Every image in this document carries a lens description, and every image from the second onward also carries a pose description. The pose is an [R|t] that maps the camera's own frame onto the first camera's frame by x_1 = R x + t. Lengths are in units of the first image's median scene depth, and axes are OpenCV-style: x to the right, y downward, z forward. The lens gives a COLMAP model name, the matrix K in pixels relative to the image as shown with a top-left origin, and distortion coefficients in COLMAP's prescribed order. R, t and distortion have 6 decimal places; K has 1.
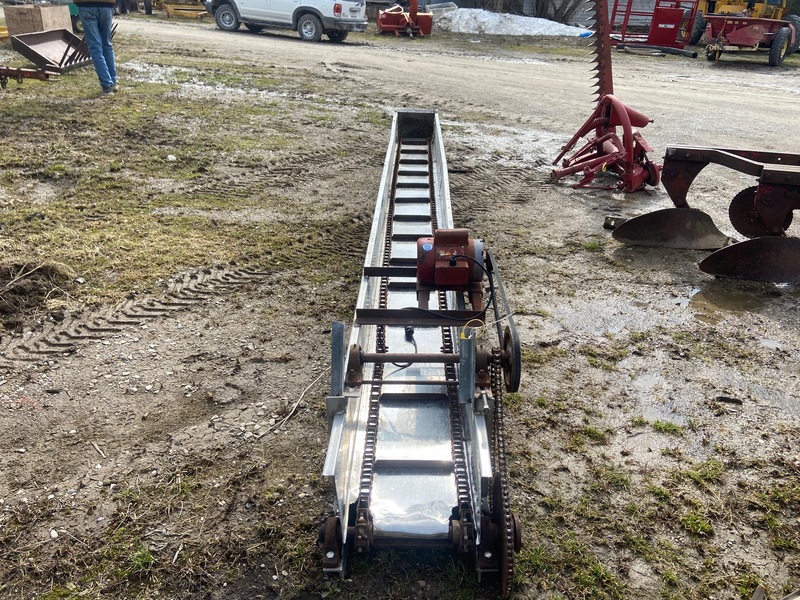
lens RADIAL K [[606.9, 0, 406.0], [0, 606.9, 300.3], [0, 0, 1]] dist [0.120584, -0.152958]
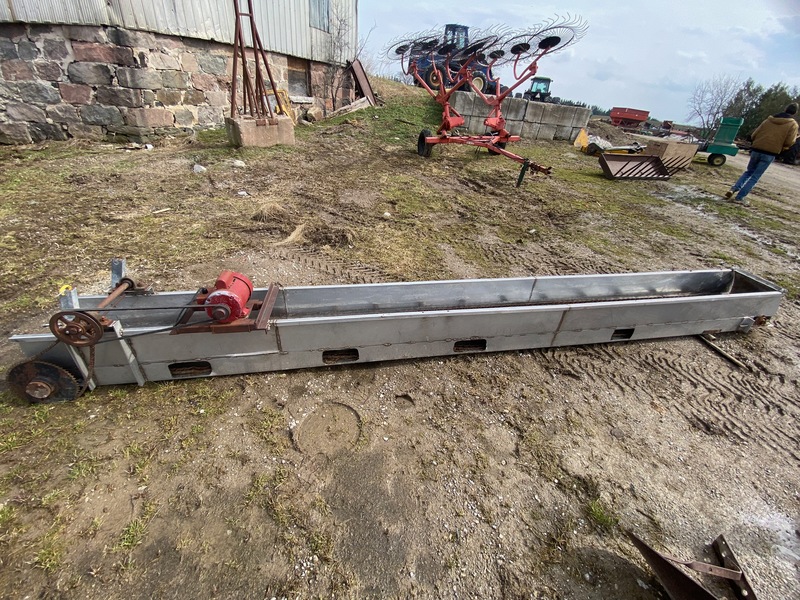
lens RADIAL K [[325.2, 0, 399.5], [0, 325.2, 302.6], [0, 0, 1]] dist [0.025968, -0.000304]
pose [[0.192575, 0.495057, -0.847251, 0.464378], [-0.488041, 0.797372, 0.354984, -0.298636], [0.851311, 0.345132, 0.395162, 0.629362]]
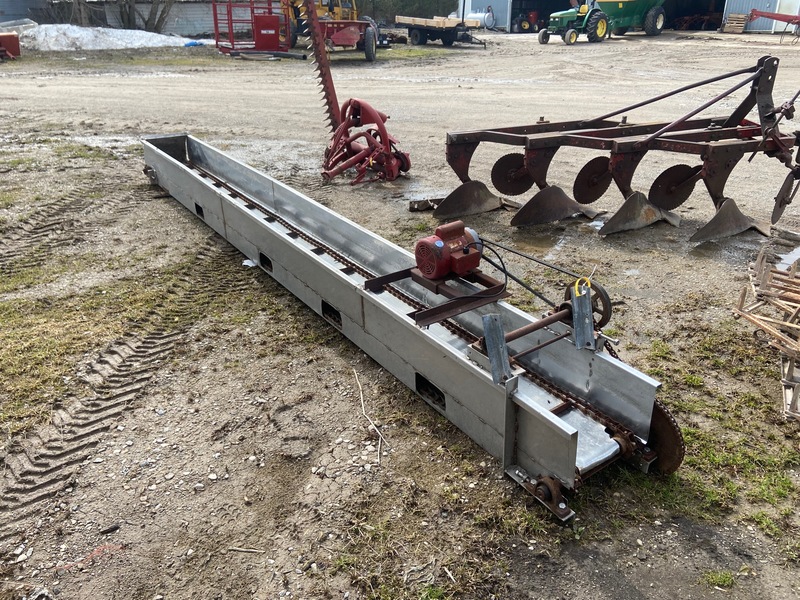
lens RADIAL K [[606.9, 0, 402.9], [0, 606.9, 298.4], [0, 0, 1]] dist [0.120584, -0.152958]
pose [[0.809333, -0.282126, 0.515155, -0.361568], [0.288297, 0.954974, 0.070065, -0.052587], [-0.511727, 0.091812, 0.854228, 0.056832]]
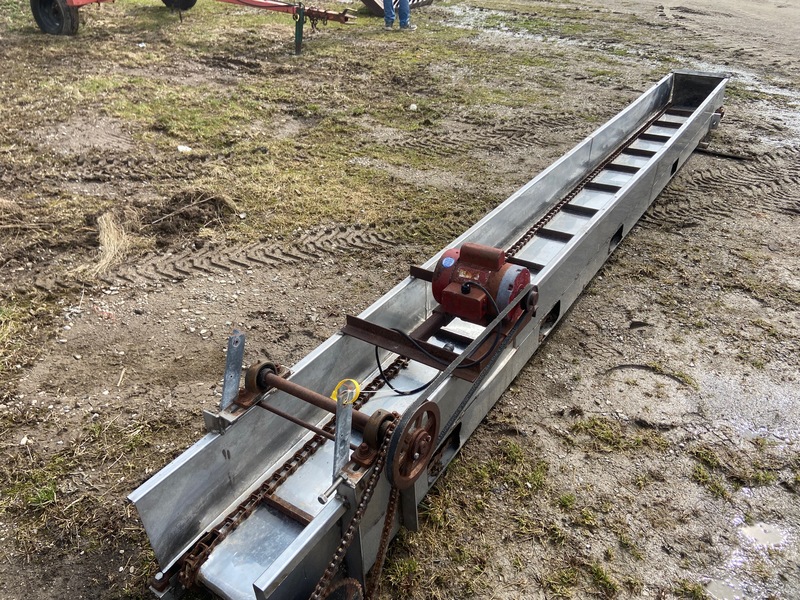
lens RADIAL K [[606.9, 0, 391.6], [0, 606.9, 286.0], [0, 0, 1]] dist [0.120584, -0.152958]
pose [[0.834487, 0.243754, -0.494181, 0.219967], [-0.212617, 0.969822, 0.119332, -0.080097], [0.508355, 0.005491, 0.861130, 0.162581]]
